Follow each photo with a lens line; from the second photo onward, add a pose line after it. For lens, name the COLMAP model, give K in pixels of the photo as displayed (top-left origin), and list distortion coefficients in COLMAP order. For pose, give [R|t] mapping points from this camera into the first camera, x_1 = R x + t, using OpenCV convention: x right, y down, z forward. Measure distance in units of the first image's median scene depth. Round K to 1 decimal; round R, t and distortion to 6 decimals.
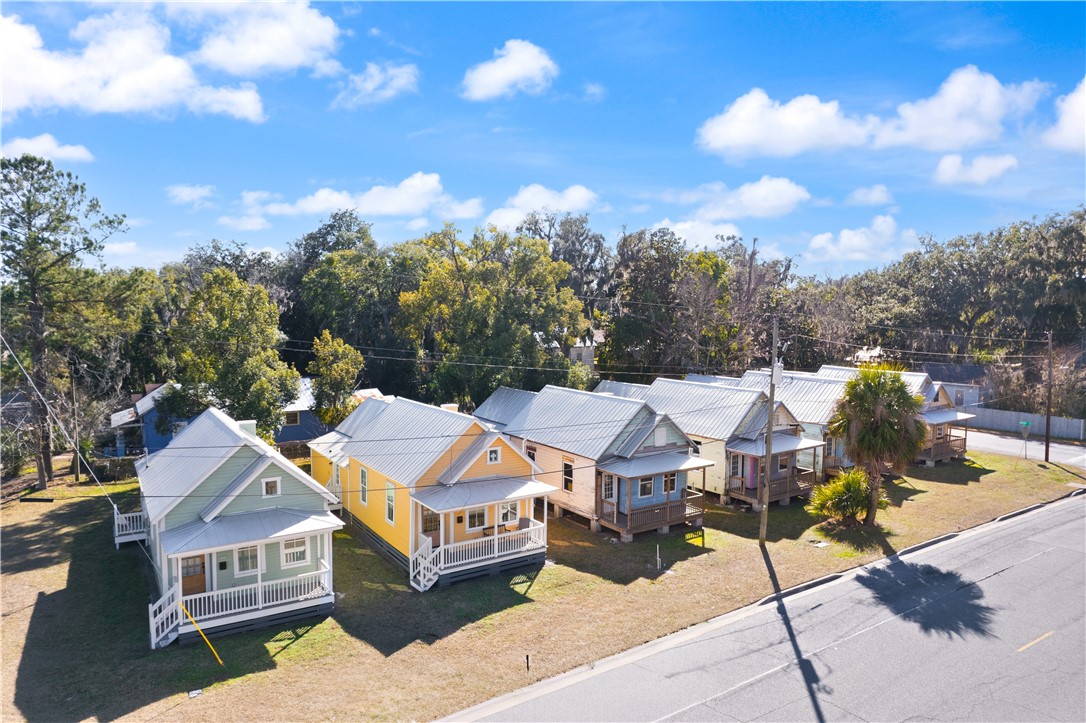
lens RADIAL K [[689.0, 0, 535.8], [0, 689.0, 356.9], [0, 0, 1]] dist [-0.048950, 0.016870]
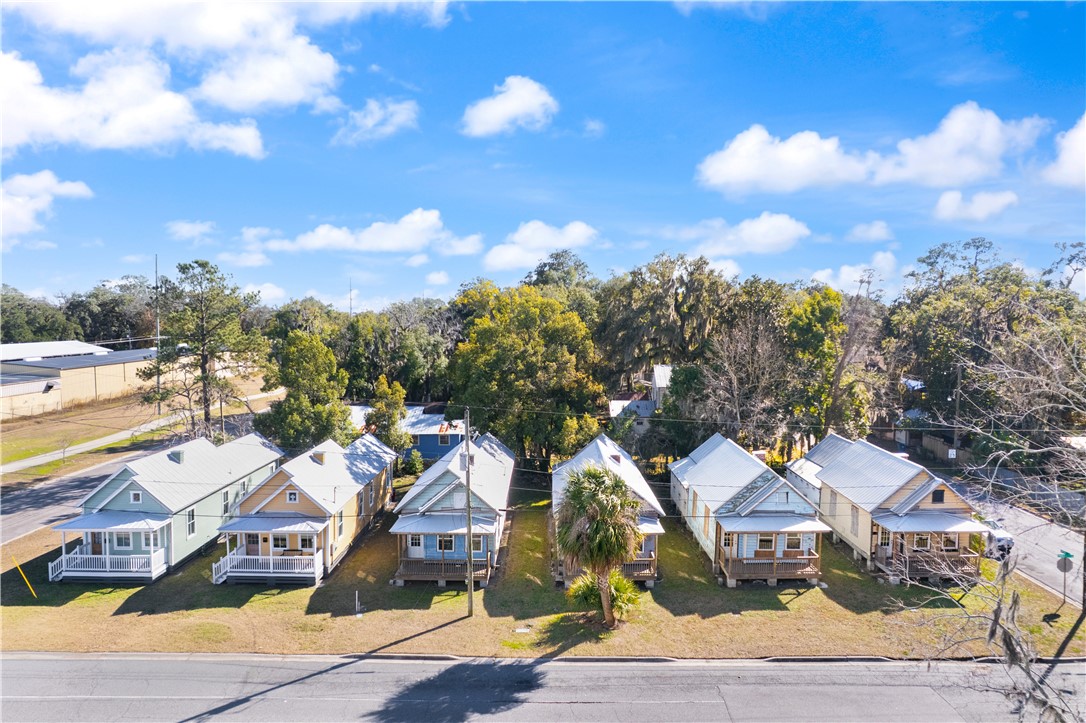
lens RADIAL K [[689.0, 0, 541.1], [0, 689.0, 364.3], [0, 0, 1]] dist [-0.048950, 0.016870]
pose [[0.835868, 0.041520, -0.547358, 1.054885], [-0.034214, 0.999137, 0.023542, -0.159599], [0.547863, -0.000950, 0.836567, 0.163324]]
